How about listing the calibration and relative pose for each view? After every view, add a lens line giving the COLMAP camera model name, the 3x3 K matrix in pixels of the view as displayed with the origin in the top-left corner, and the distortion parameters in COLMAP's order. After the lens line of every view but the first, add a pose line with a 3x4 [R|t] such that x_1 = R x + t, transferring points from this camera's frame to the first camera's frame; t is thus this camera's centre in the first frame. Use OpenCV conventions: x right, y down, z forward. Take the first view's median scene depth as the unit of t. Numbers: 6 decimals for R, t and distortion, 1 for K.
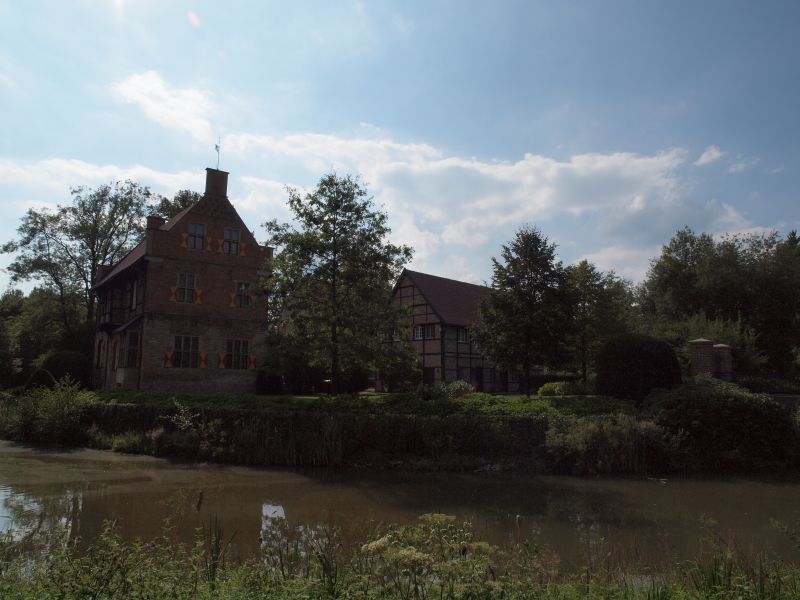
lens RADIAL K [[569.1, 0, 395.1], [0, 569.1, 299.3], [0, 0, 1]] dist [-0.125744, 0.115558]
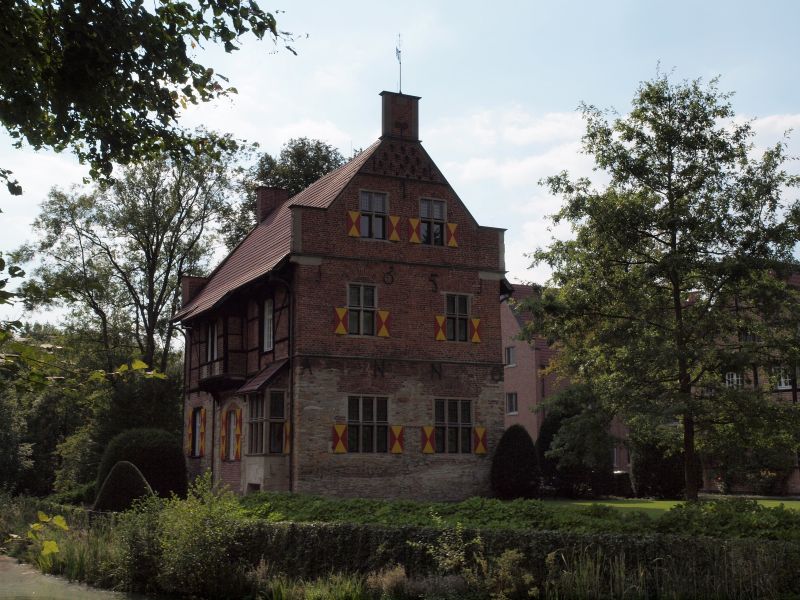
lens RADIAL K [[1025.1, 0, 396.3], [0, 1025.1, 297.7], [0, 0, 1]] dist [-0.003242, 0.255243]
pose [[0.976559, -0.047370, -0.209972, -0.157149], [0.042492, 0.998713, -0.027685, -0.002290], [0.211013, 0.018114, 0.977315, 0.015899]]
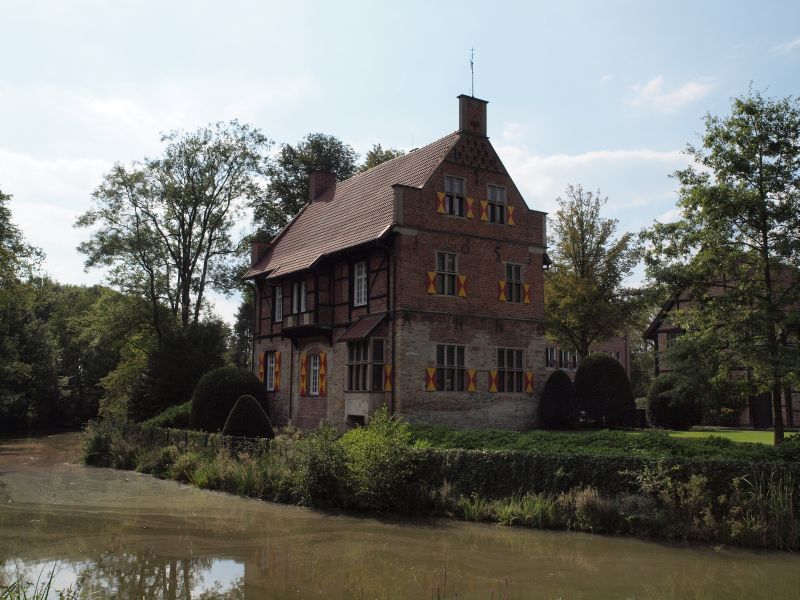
lens RADIAL K [[791.8, 0, 400.0], [0, 791.8, 300.0], [0, 0, 1]] dist [-0.055159, 0.164166]
pose [[0.997052, -0.009766, -0.076105, -0.446922], [0.010901, 0.999835, 0.014513, -0.003088], [0.075951, -0.015300, 0.996994, 0.056911]]
